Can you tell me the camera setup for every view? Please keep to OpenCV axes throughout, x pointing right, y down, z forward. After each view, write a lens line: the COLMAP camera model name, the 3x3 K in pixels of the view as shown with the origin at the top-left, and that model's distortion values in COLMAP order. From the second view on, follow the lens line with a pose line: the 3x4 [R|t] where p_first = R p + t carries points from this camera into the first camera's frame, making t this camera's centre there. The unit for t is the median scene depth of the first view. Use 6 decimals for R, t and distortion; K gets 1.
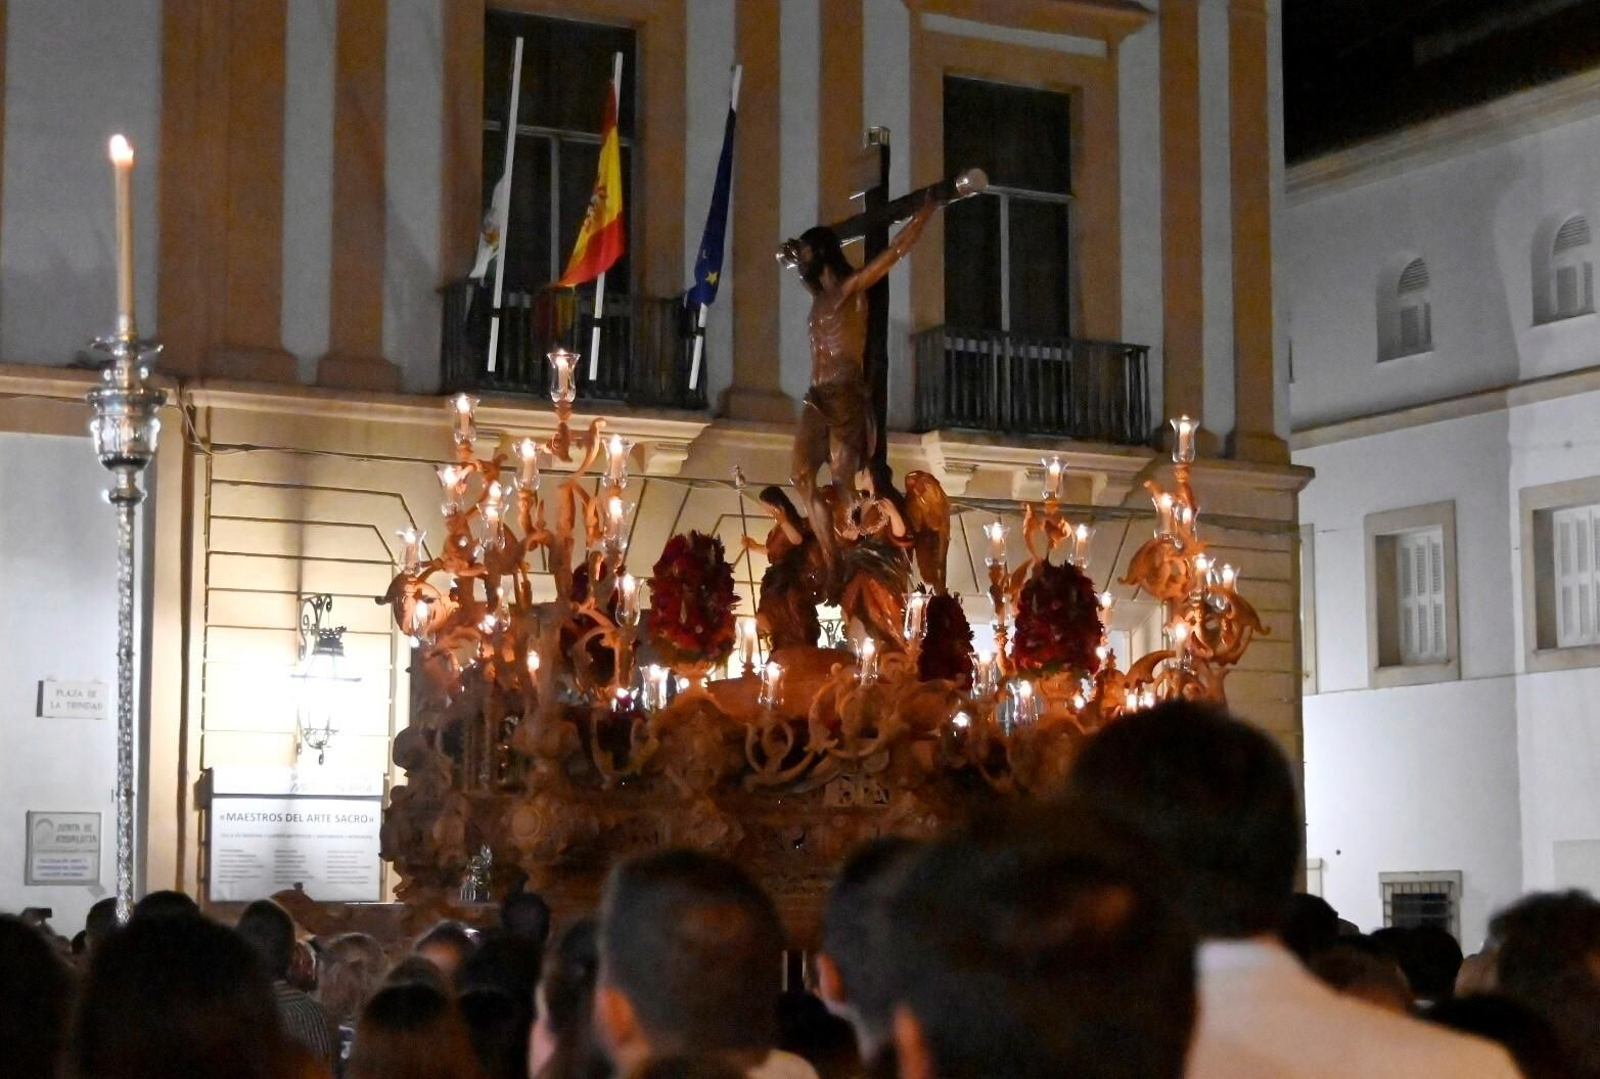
lens RADIAL K [[2952.9, 0, 800.0], [0, 2952.9, 539.5], [0, 0, 1]] dist [0.037085, -0.146305]
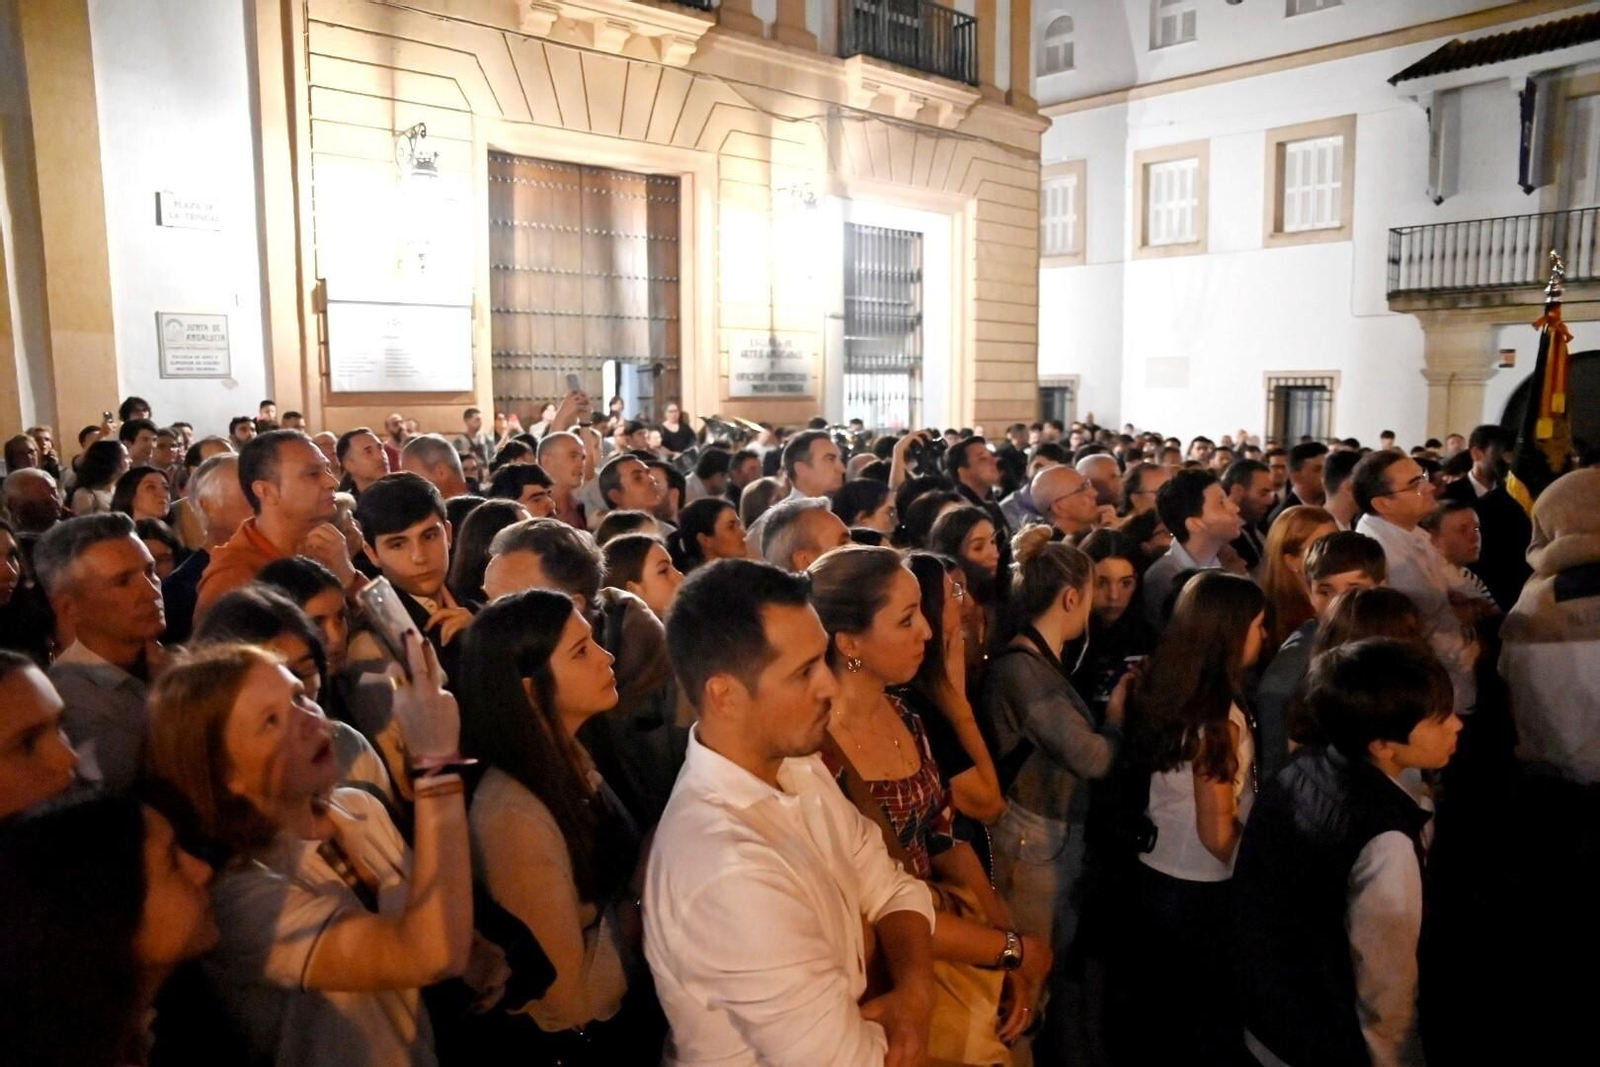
lens RADIAL K [[1098.3, 0, 800.0], [0, 1098.3, 533.5], [0, 0, 1]] dist [-0.115642, 0.096065]
pose [[0.977356, -0.027964, 0.209745, -0.097475], [-0.024665, 0.969416, 0.244181, 0.060762], [-0.210158, -0.243826, 0.946775, 0.484774]]
